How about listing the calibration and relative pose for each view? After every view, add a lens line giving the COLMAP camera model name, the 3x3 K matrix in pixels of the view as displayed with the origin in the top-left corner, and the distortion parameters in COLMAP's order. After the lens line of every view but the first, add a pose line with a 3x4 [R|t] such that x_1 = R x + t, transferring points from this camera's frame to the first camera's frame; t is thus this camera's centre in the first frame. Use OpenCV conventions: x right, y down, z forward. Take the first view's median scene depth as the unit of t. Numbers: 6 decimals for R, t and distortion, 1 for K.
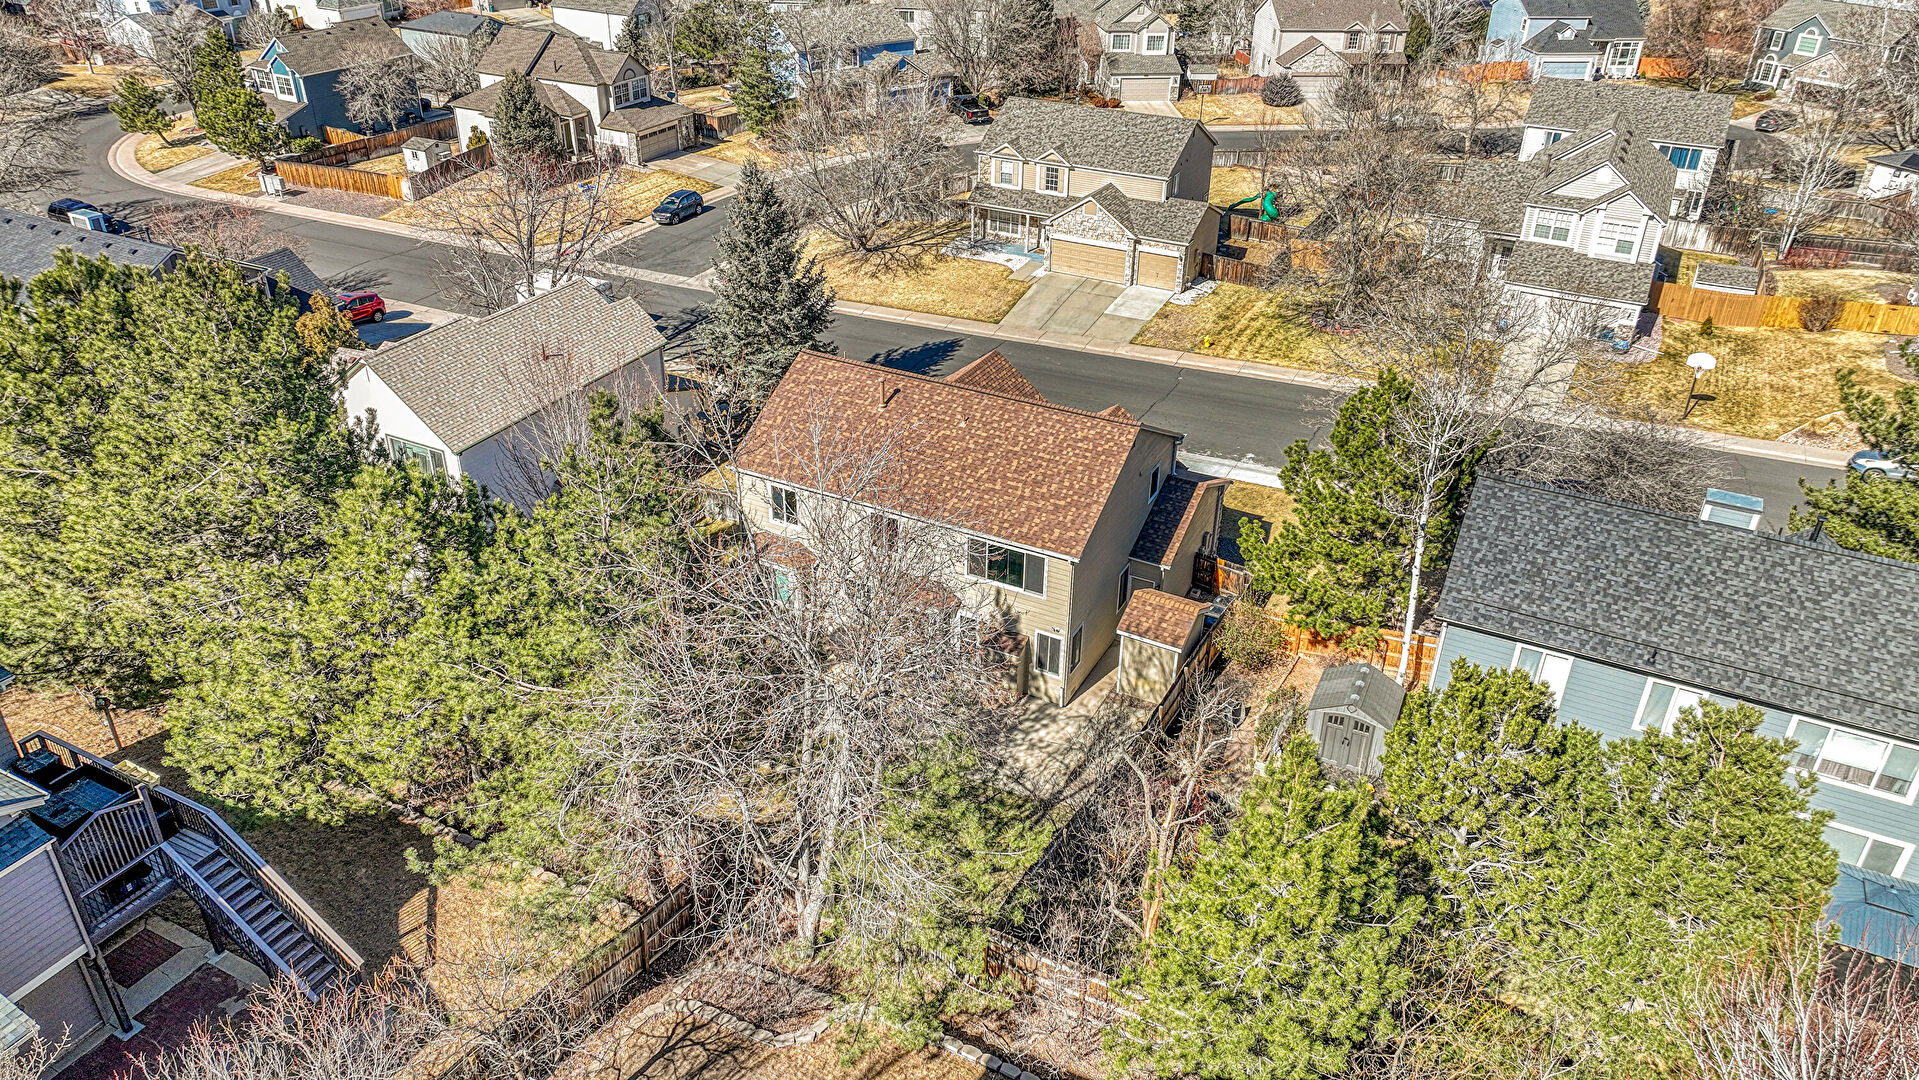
lens RADIAL K [[1343.6, 0, 959.5], [0, 1343.6, 540.0], [0, 0, 1]] dist [0.000347, 0.009555]
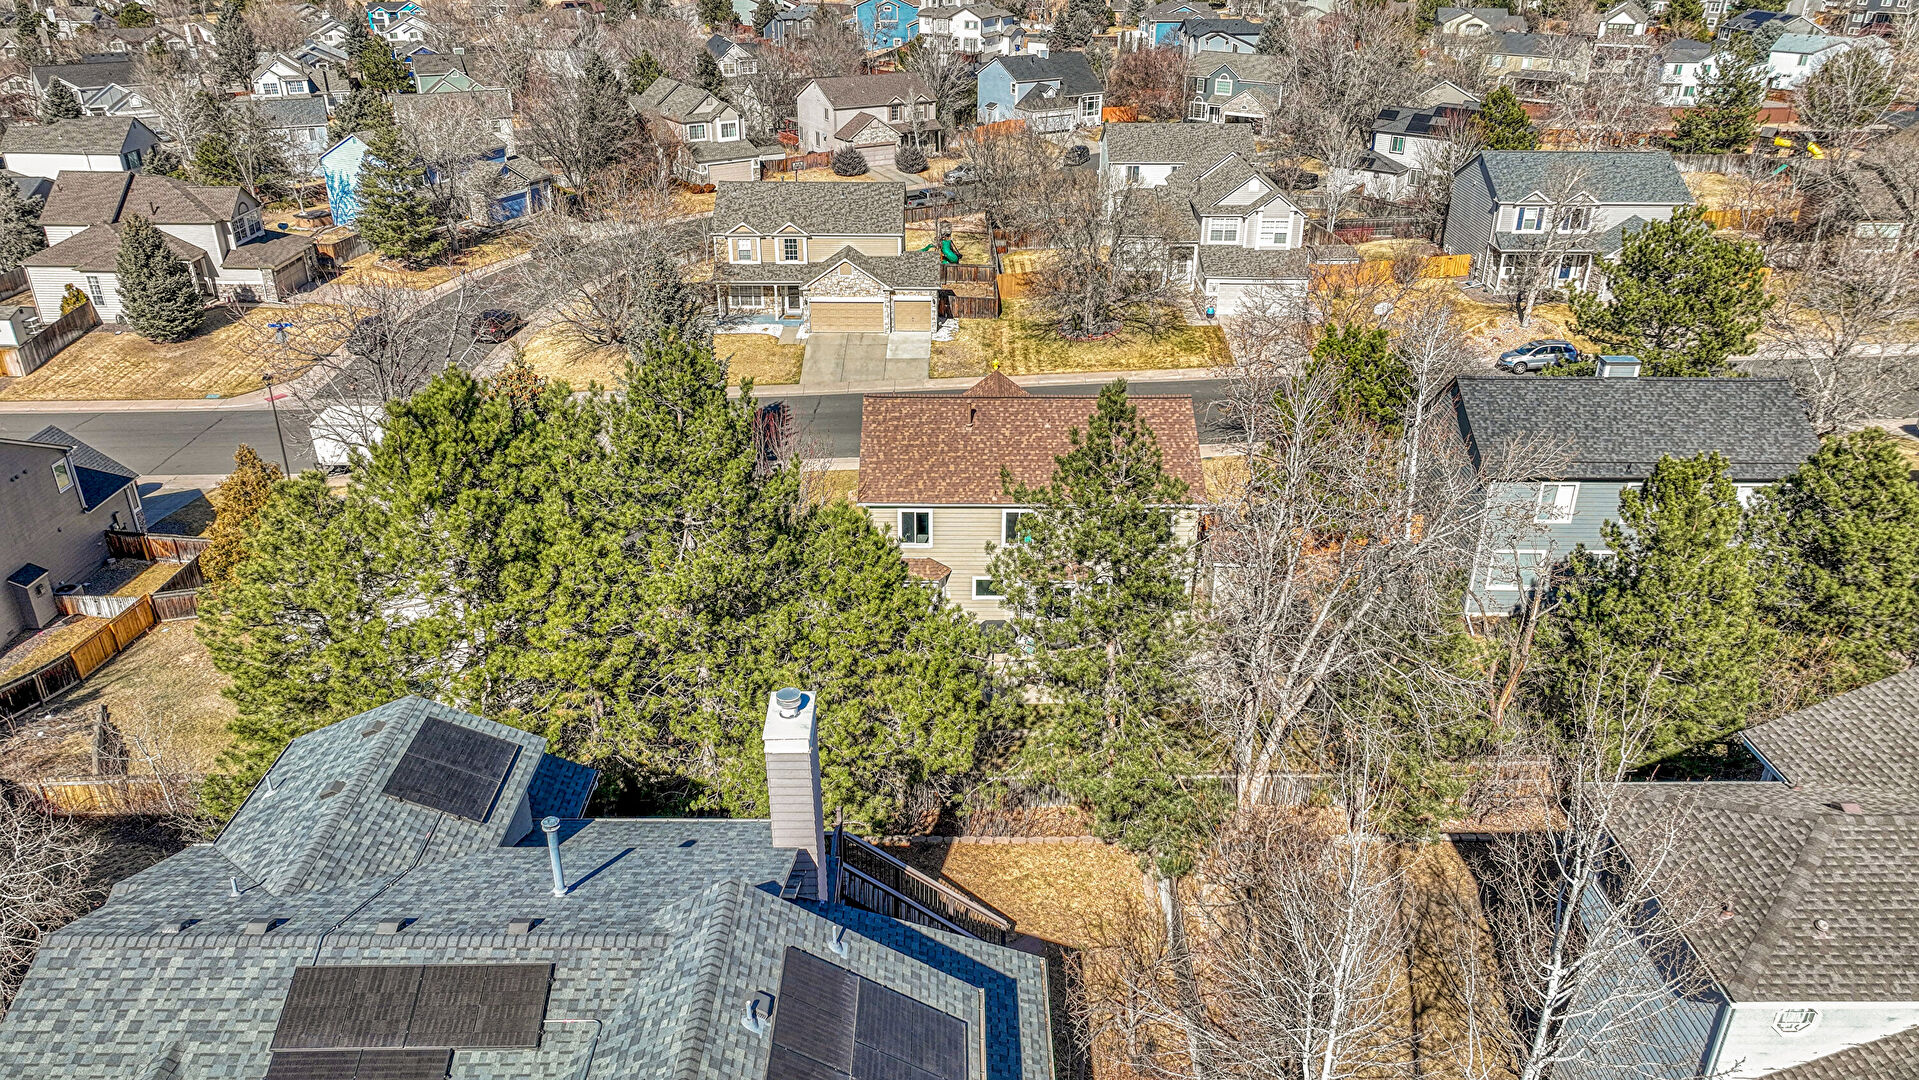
lens RADIAL K [[1343.6, 0, 959.5], [0, 1343.6, 540.0], [0, 0, 1]] dist [0.000347, 0.009555]
pose [[0.889379, -0.211856, 0.405120, -0.291736], [0.237288, 0.971353, -0.012964, 0.003771], [-0.390768, 0.107660, 0.914172, -0.013101]]
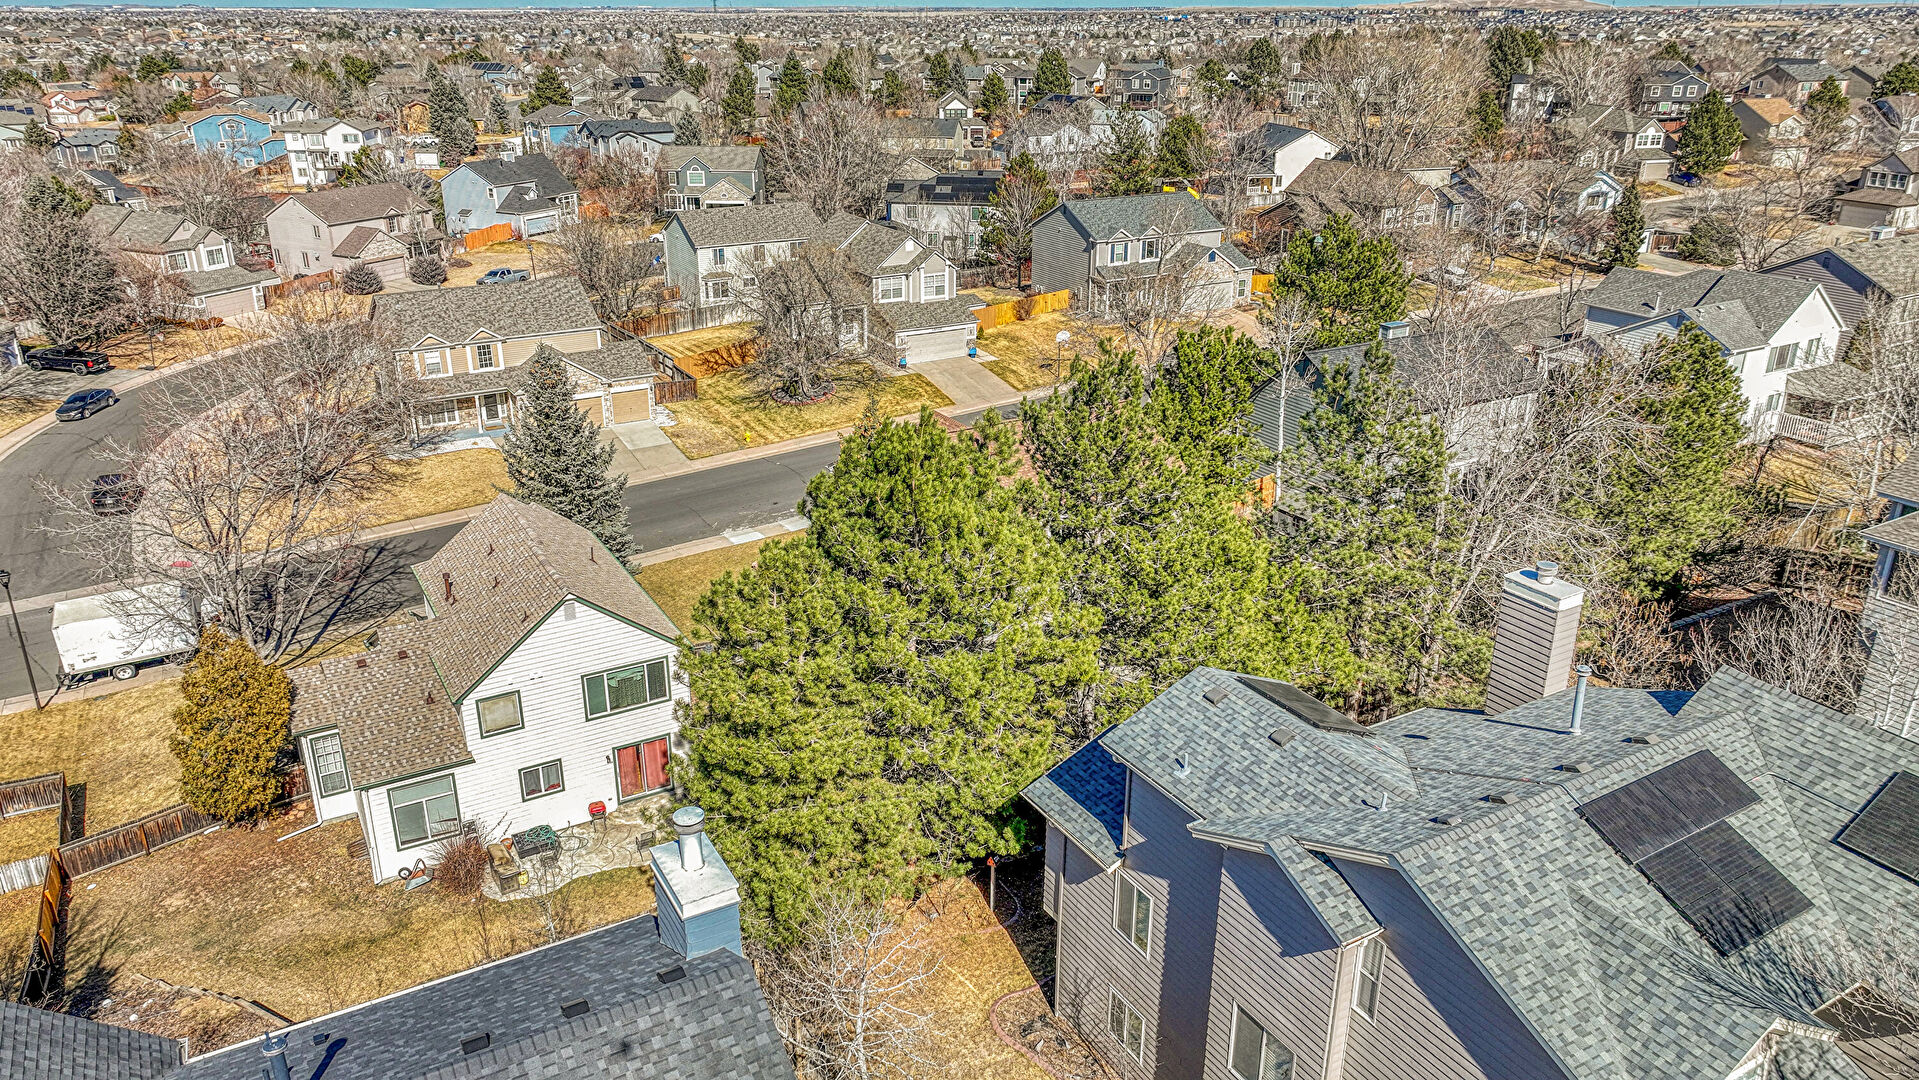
lens RADIAL K [[1343.6, 0, 959.5], [0, 1343.6, 540.0], [0, 0, 1]] dist [0.000347, 0.009555]
pose [[0.539328, -0.327370, 0.775857, -0.557343], [0.427616, 0.900181, 0.082576, -0.073947], [-0.725445, 0.287233, 0.625481, 0.146675]]
